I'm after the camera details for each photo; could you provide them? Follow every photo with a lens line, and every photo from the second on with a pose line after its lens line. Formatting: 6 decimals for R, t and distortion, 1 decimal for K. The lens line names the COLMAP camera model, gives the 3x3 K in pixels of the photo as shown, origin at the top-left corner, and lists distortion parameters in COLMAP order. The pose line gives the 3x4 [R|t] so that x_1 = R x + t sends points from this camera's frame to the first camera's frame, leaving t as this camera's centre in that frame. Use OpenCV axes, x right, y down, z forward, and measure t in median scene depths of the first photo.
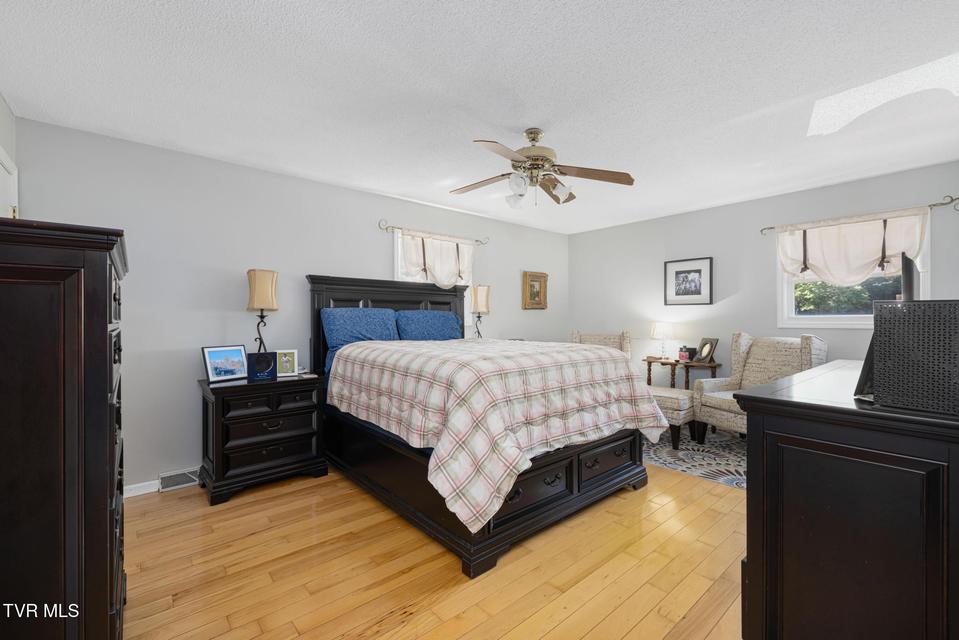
lens RADIAL K [[408.9, 0, 481.9], [0, 408.9, 318.1], [0, 0, 1]] dist [-0.001356, 0.000317]
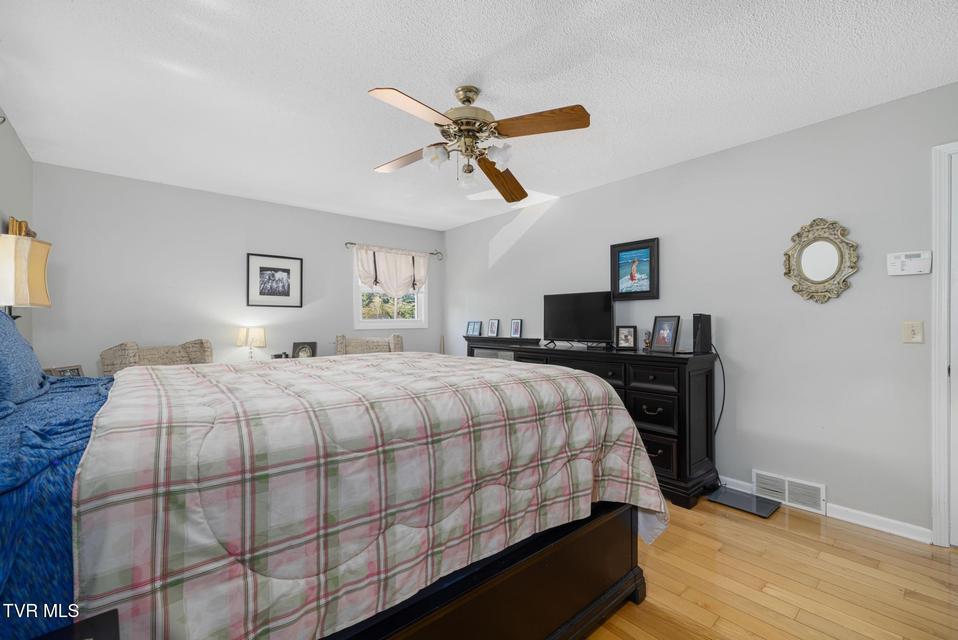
lens RADIAL K [[408.5, 0, 485.2], [0, 408.5, 321.8], [0, 0, 1]] dist [-0.001356, 0.000317]
pose [[0.017215, -0.001493, 0.999851, -0.408785], [-0.002874, 0.999995, 0.001543, -0.002278], [-0.999848, -0.002901, 0.017210, 0.566568]]
